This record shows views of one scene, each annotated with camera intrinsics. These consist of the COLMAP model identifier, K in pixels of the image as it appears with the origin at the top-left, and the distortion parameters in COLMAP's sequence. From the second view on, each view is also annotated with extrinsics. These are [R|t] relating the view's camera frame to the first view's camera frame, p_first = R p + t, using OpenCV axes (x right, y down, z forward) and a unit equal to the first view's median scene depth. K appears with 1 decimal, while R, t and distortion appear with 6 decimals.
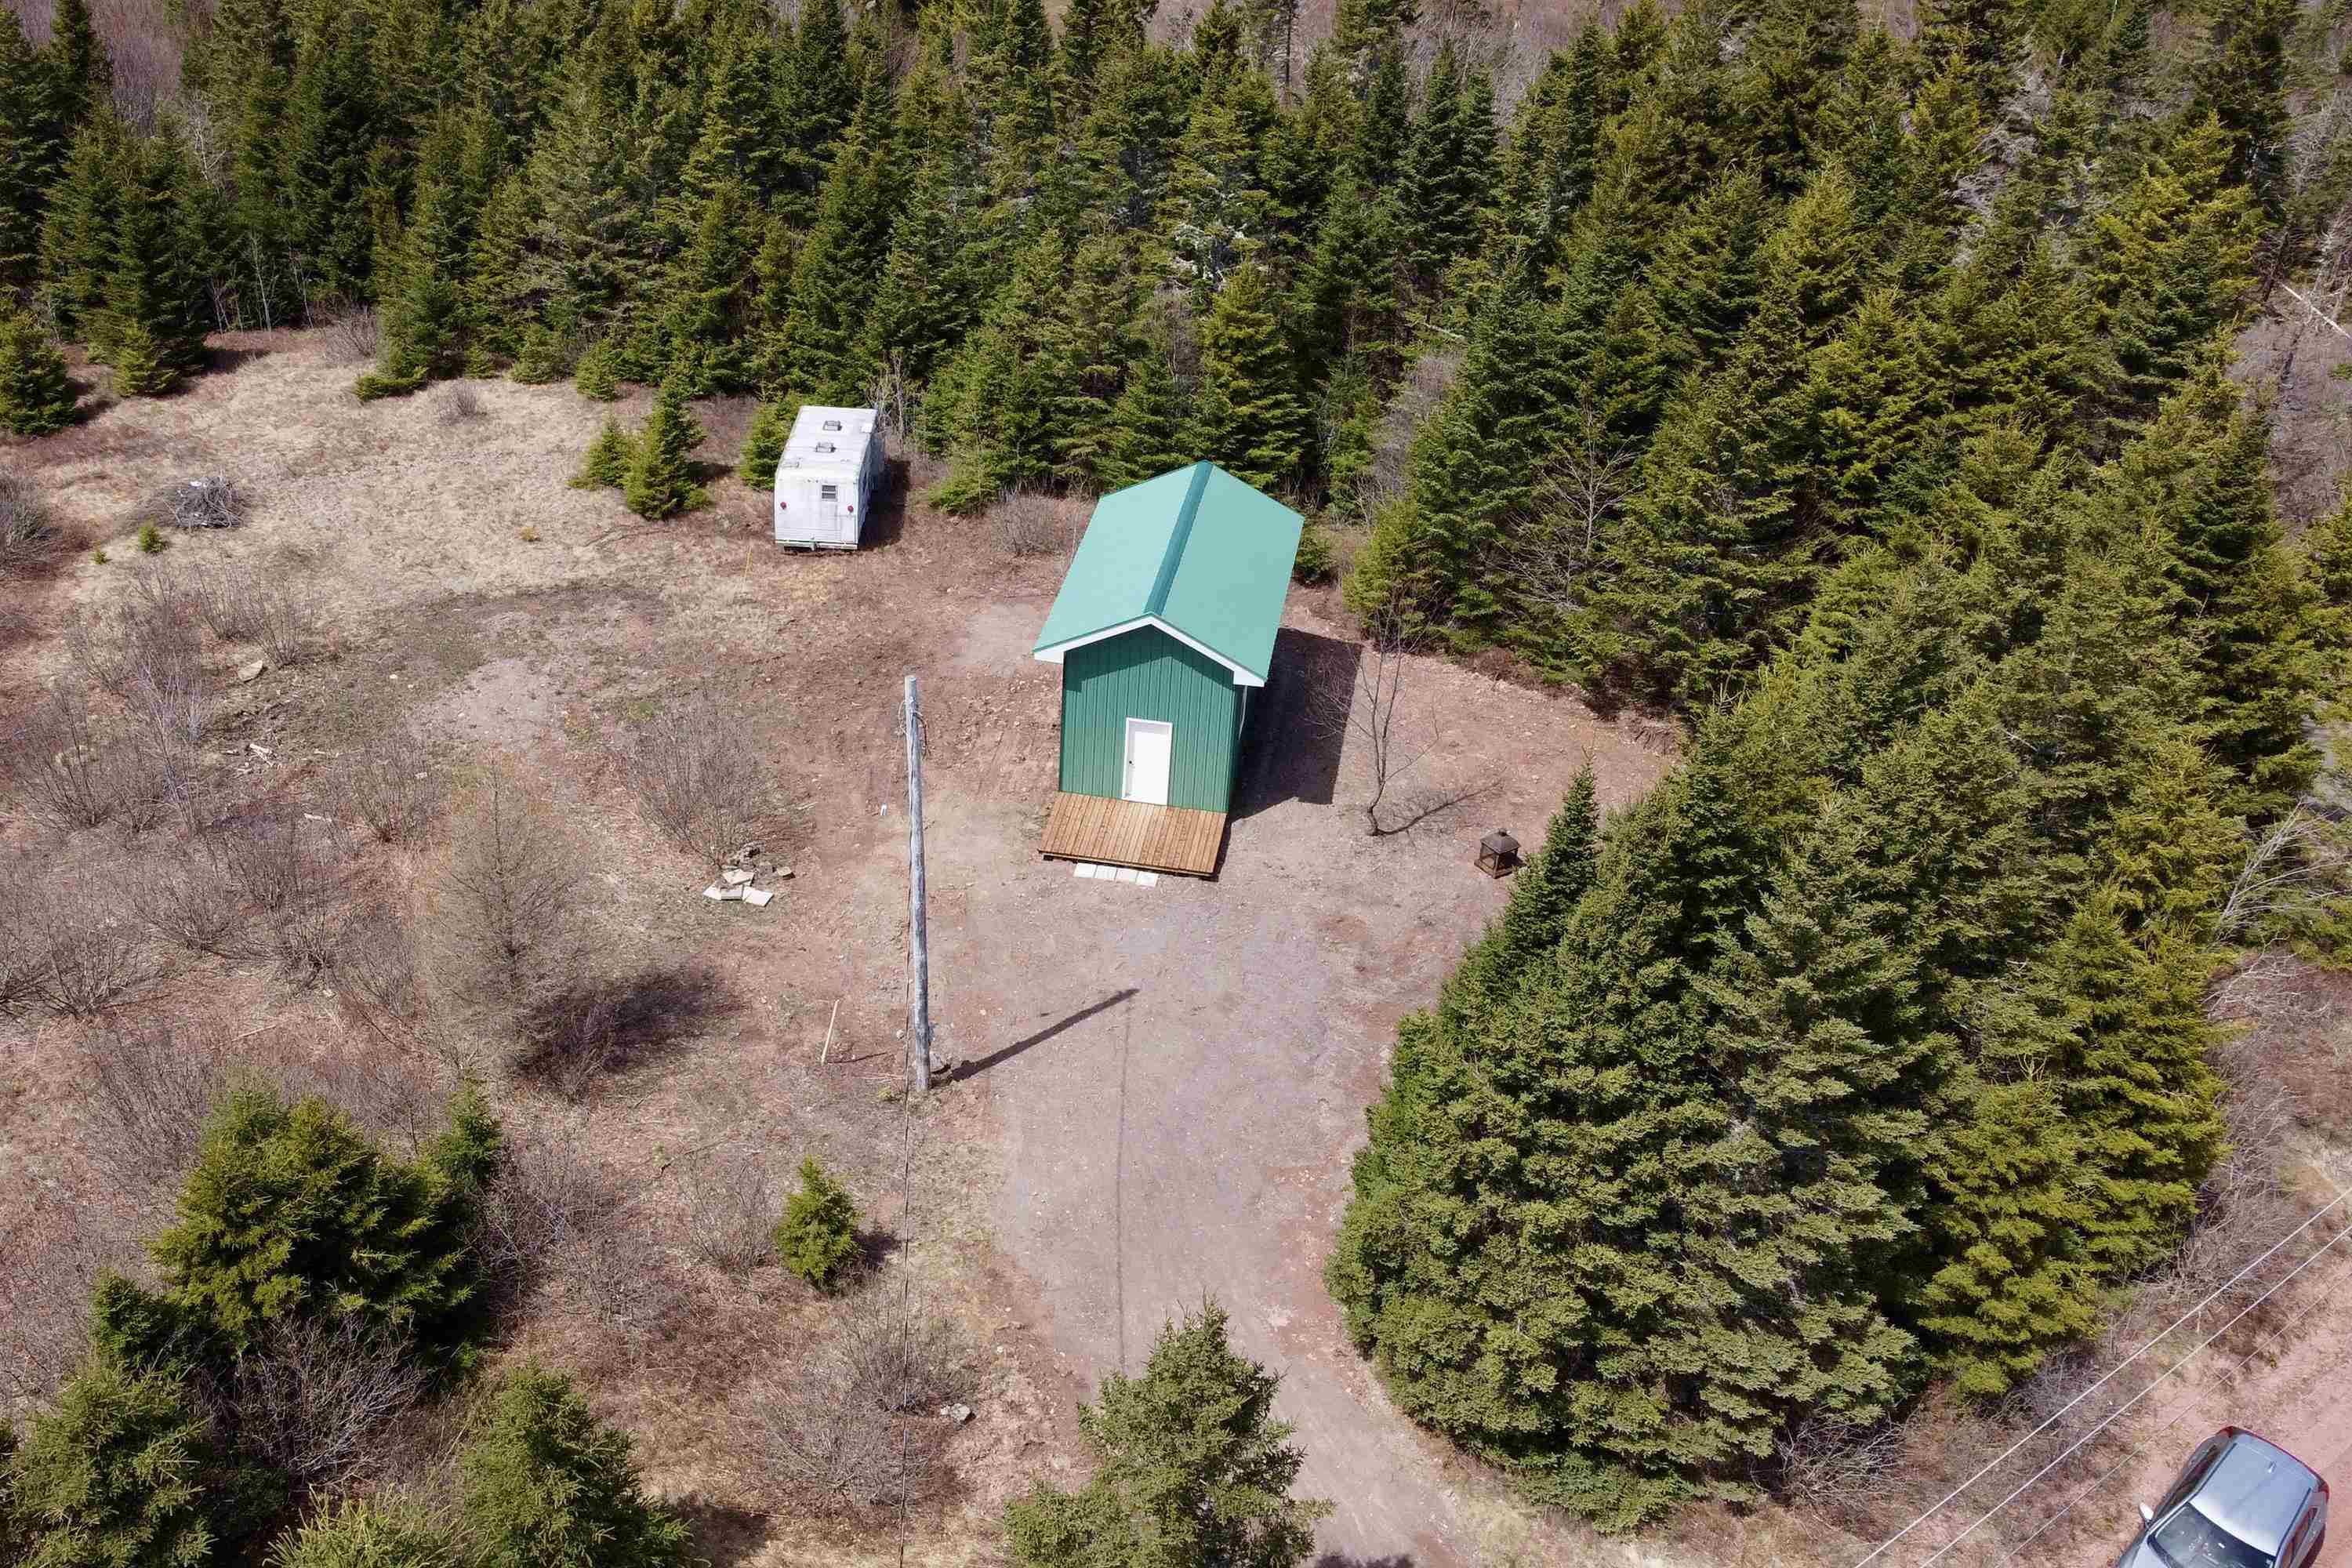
lens RADIAL K [[2096.5, 0, 1262.8], [0, 2096.5, 783.4], [0, 0, 1]] dist [0.006458, -0.000473]
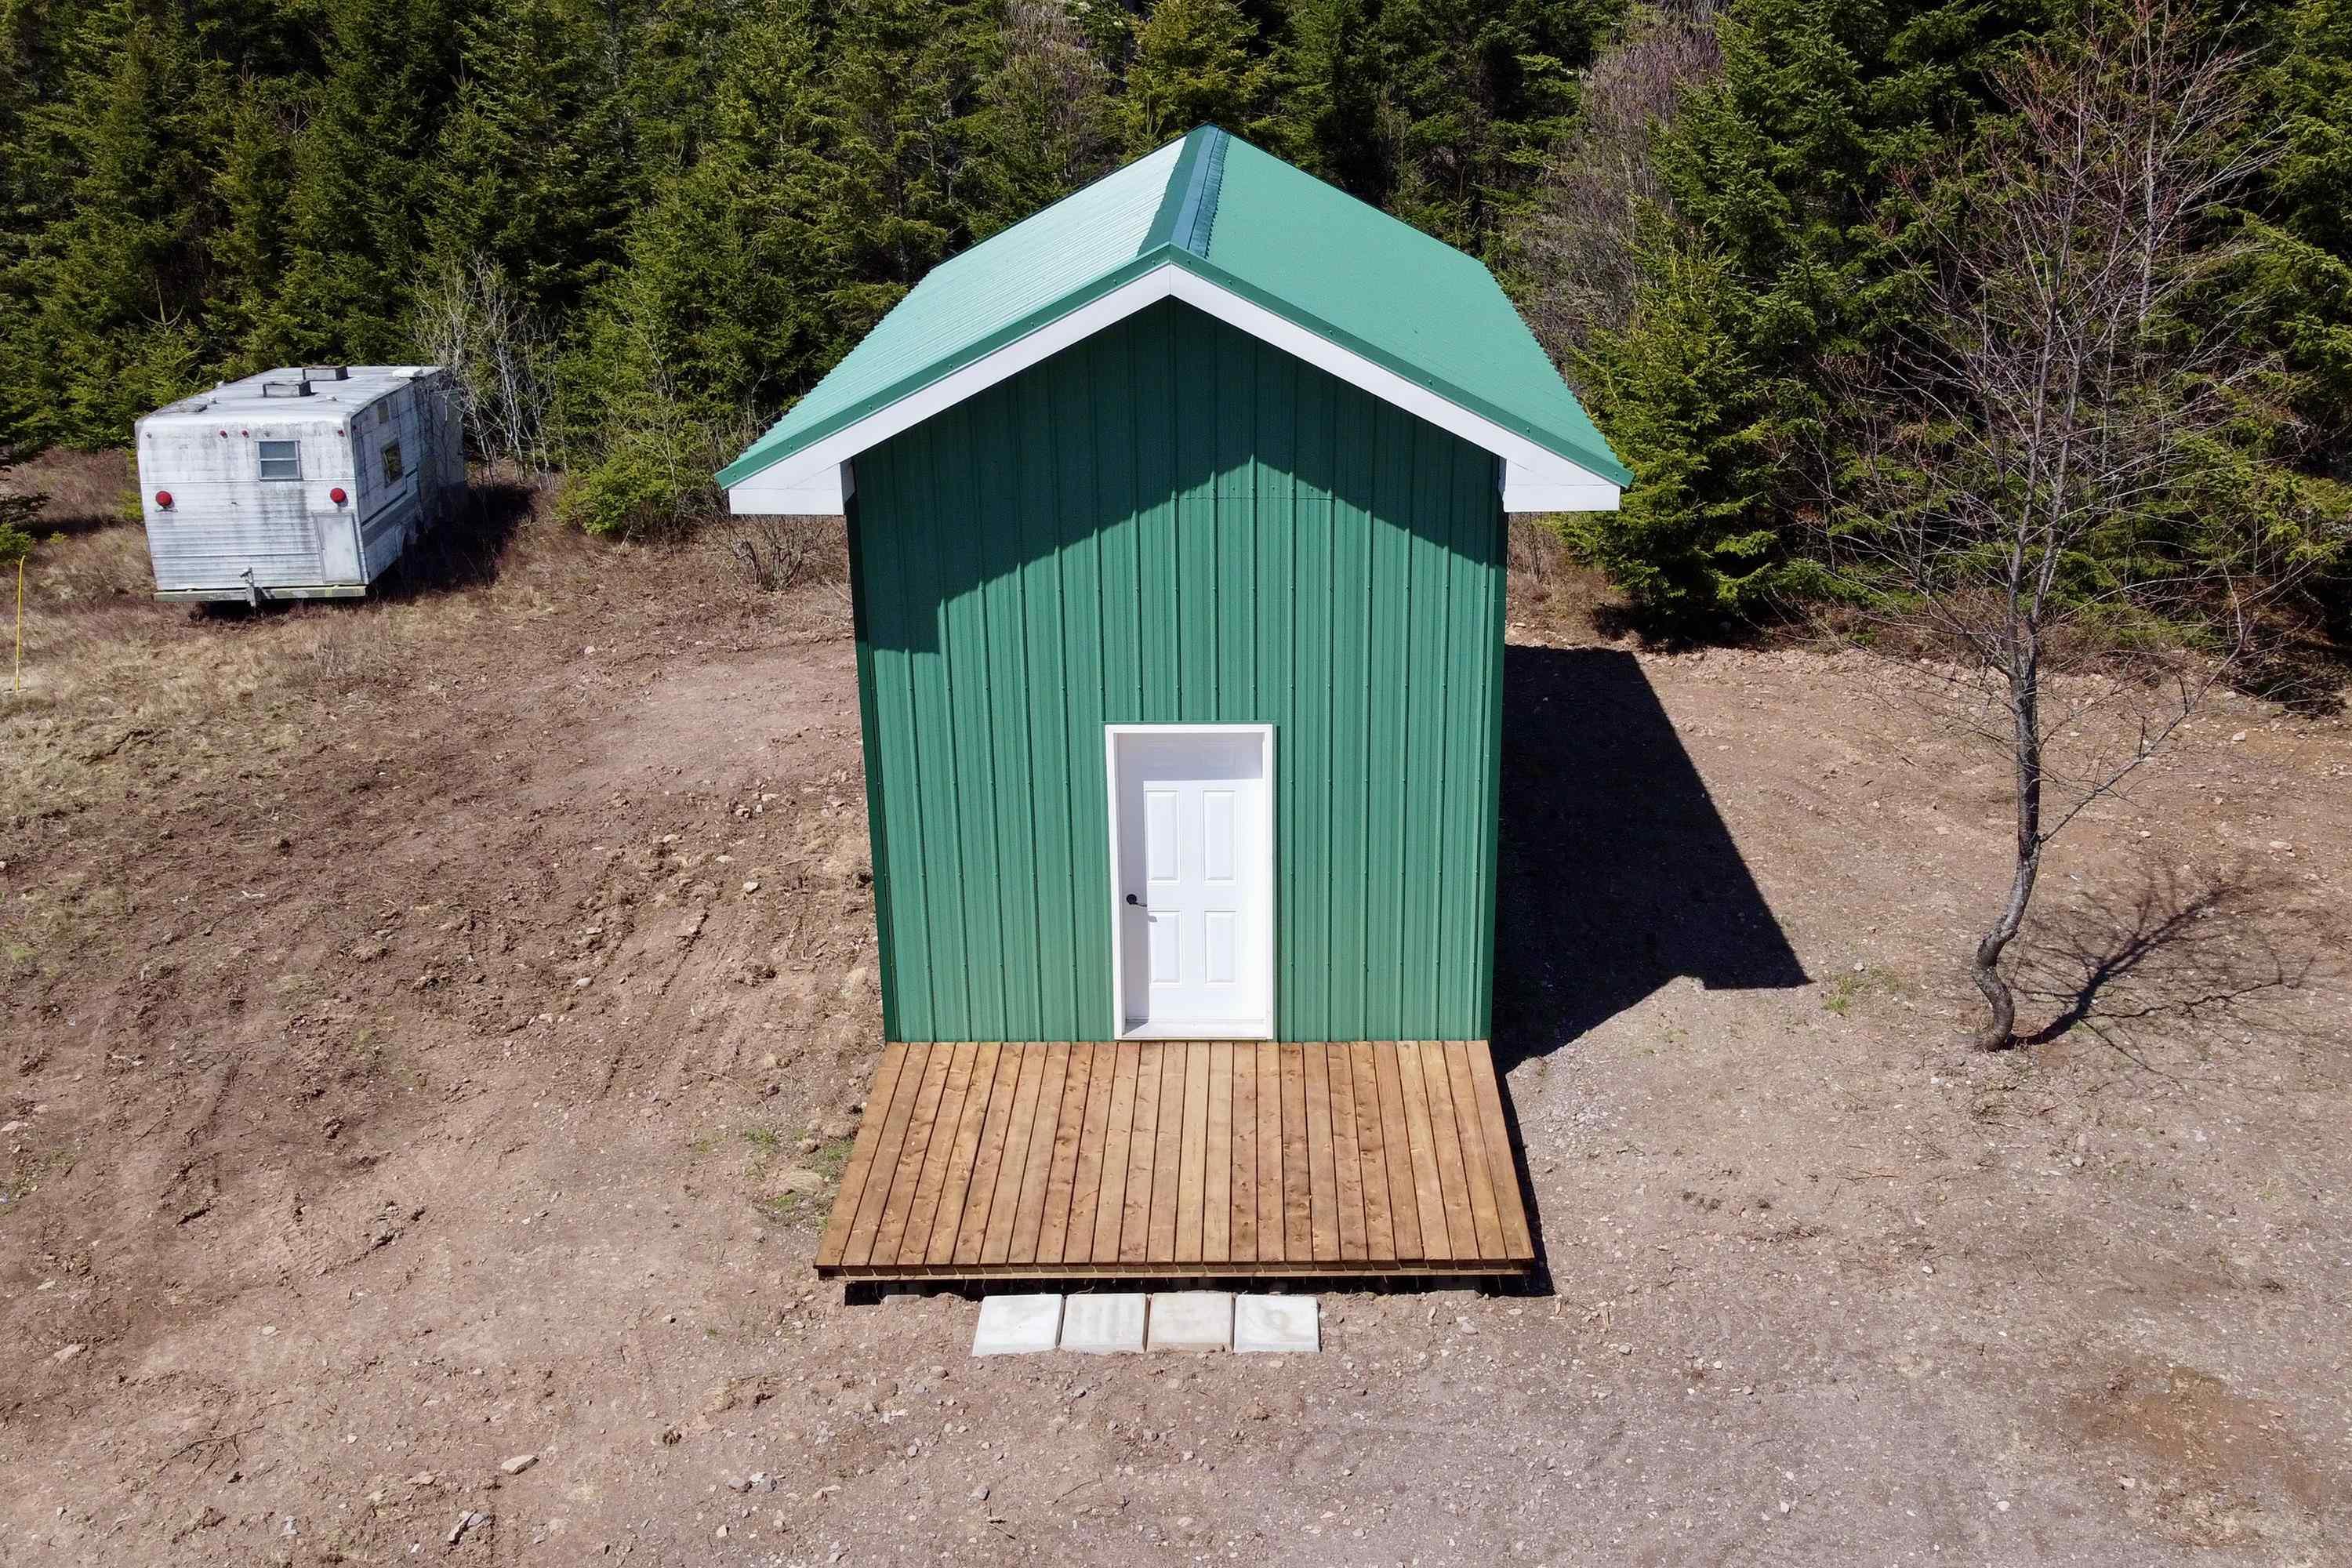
lens RADIAL K [[2096.5, 0, 1262.8], [0, 2096.5, 783.4], [0, 0, 1]] dist [0.006458, -0.000473]
pose [[0.989755, -0.121772, 0.074546, -0.061944], [0.133056, 0.976027, -0.172241, 0.024036], [-0.051784, 0.180396, 0.982230, 0.690104]]
